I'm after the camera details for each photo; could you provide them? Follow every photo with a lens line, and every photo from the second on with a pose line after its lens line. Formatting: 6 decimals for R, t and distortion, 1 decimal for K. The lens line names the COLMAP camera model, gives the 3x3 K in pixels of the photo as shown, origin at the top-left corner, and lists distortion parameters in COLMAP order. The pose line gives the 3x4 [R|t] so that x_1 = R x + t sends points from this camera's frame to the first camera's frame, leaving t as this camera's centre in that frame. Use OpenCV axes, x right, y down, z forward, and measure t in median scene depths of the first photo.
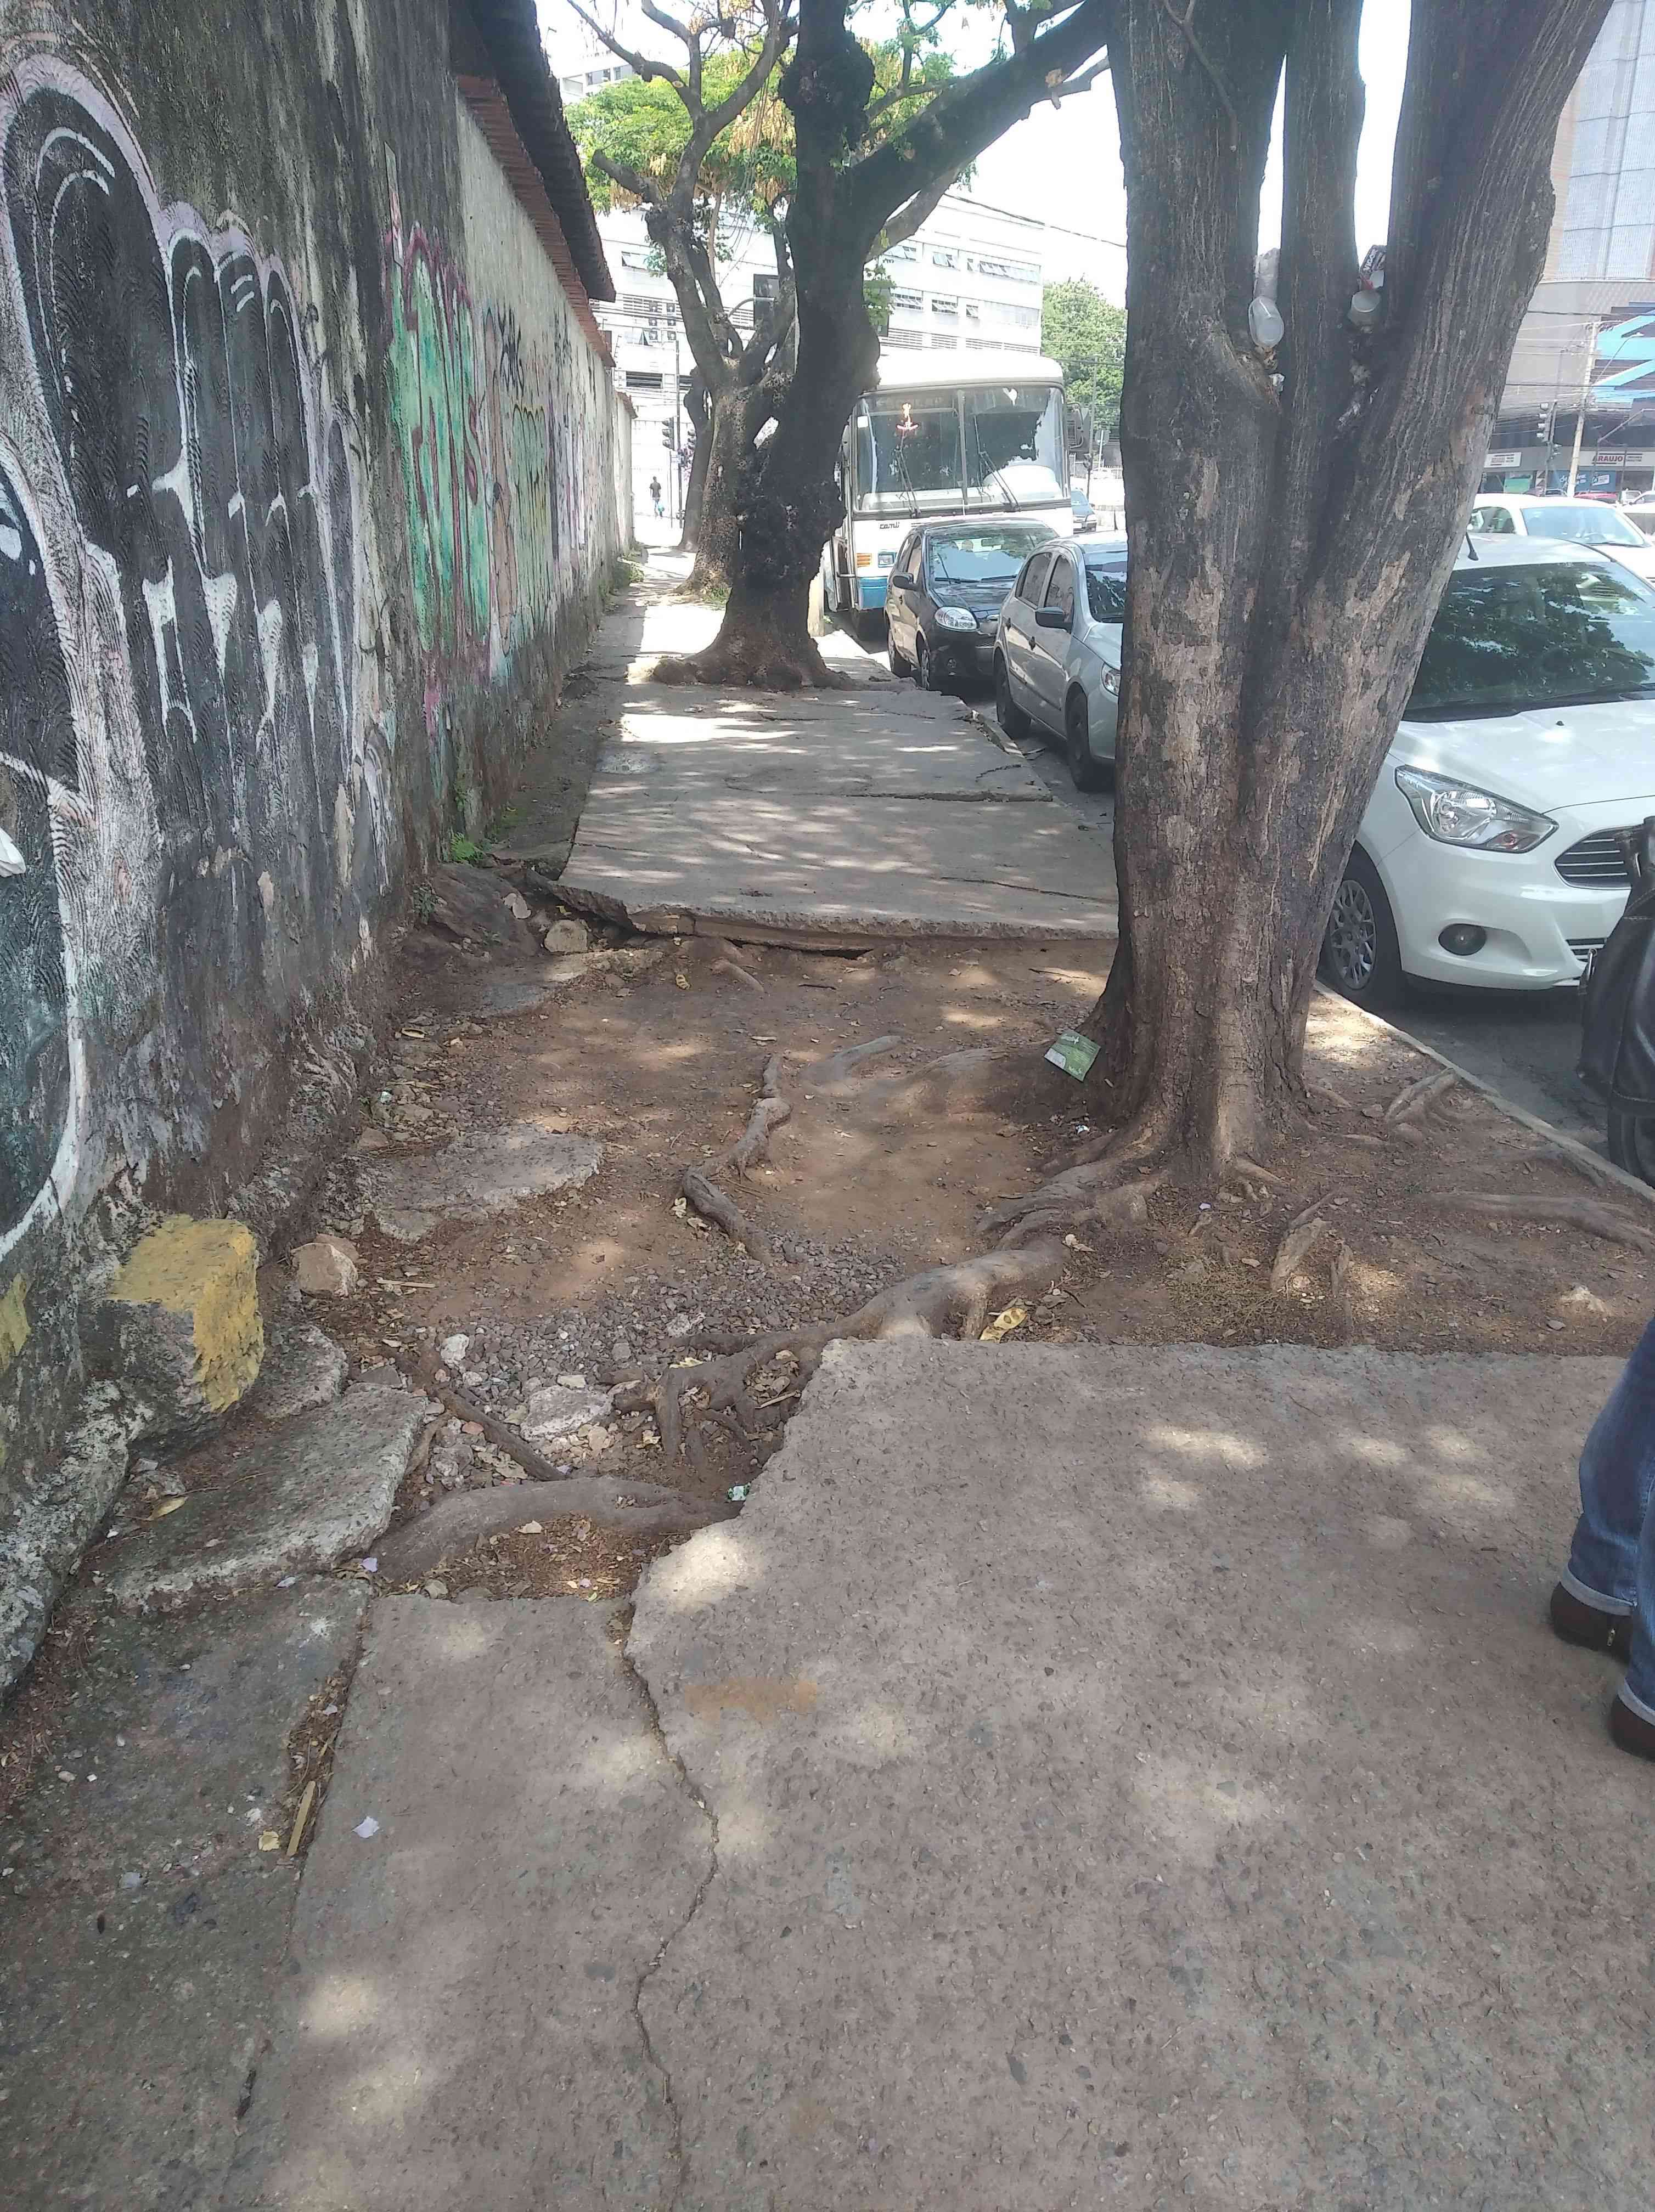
lens RADIAL K [[1682.9, 0, 810.2], [0, 1682.9, 1113.7], [0, 0, 1]] dist [0.031028, -0.059631]
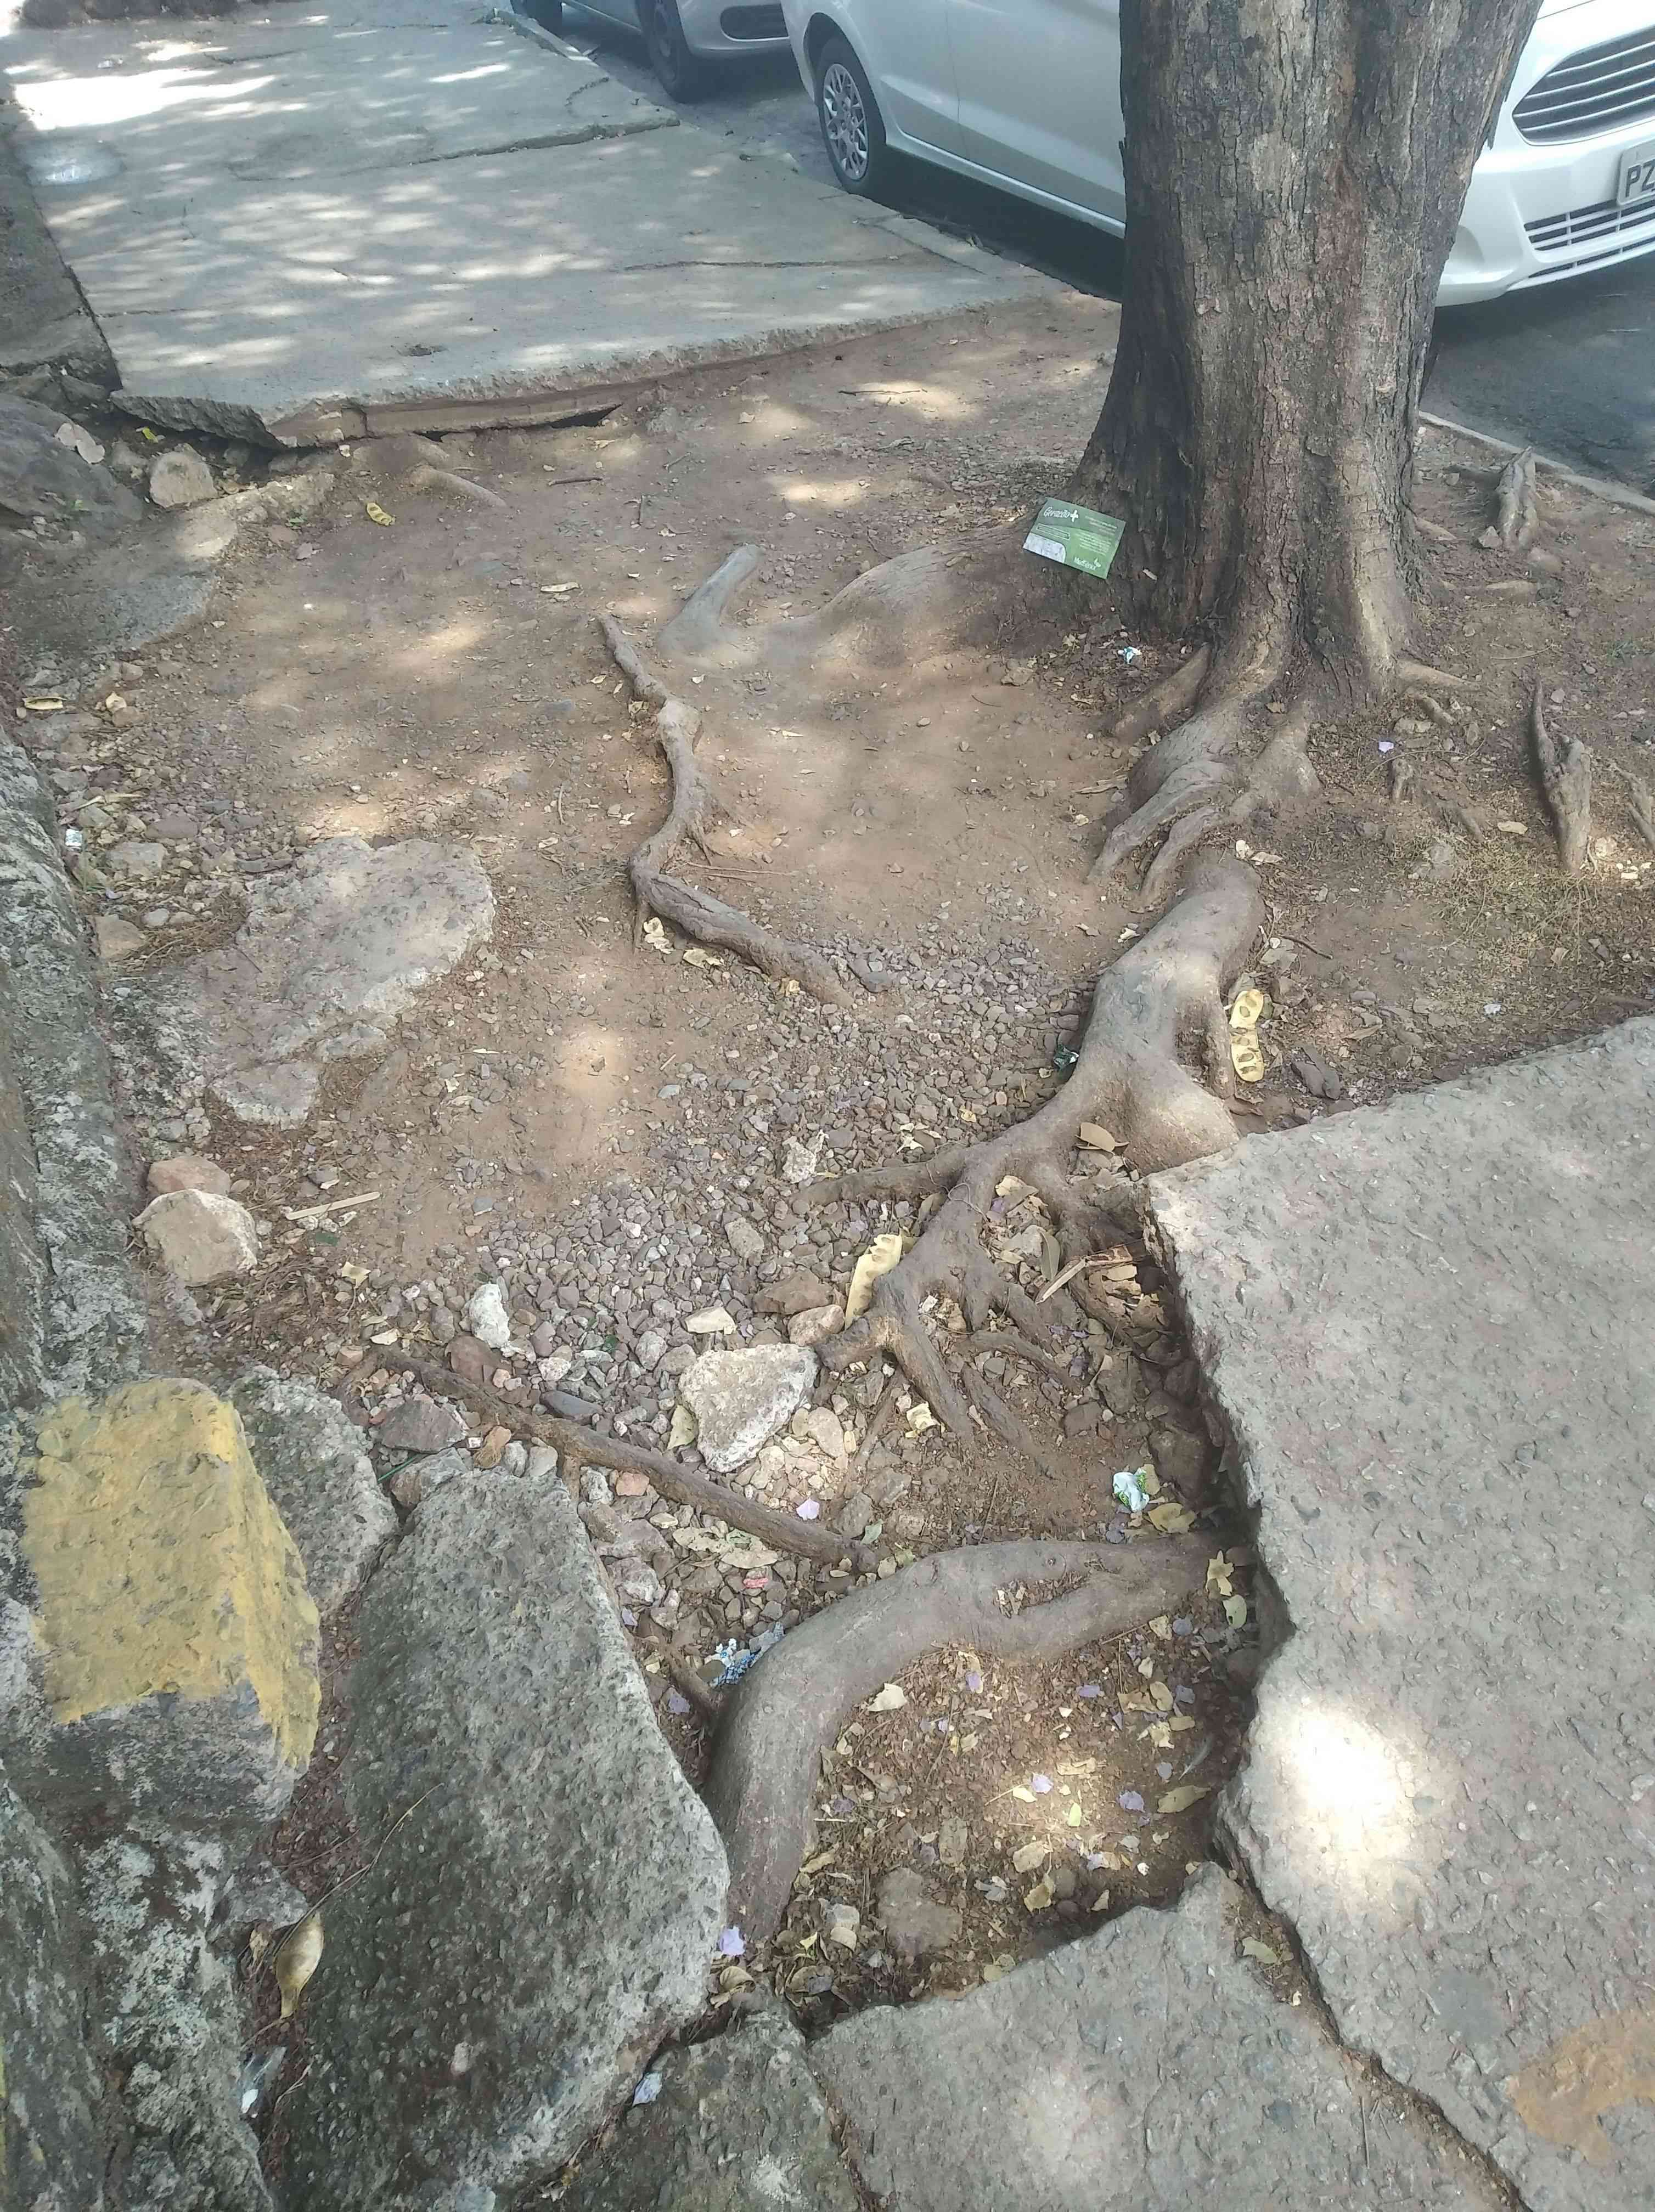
lens RADIAL K [[1682.9, 0, 814.3], [0, 1682.9, 1122.5], [0, 0, 1]] dist [0.031028, -0.059631]
pose [[0.939524, -0.284428, 0.190778, -0.160014], [0.199508, 0.907294, 0.370156, -0.104954], [-0.278374, -0.309708, 0.909169, 0.348359]]
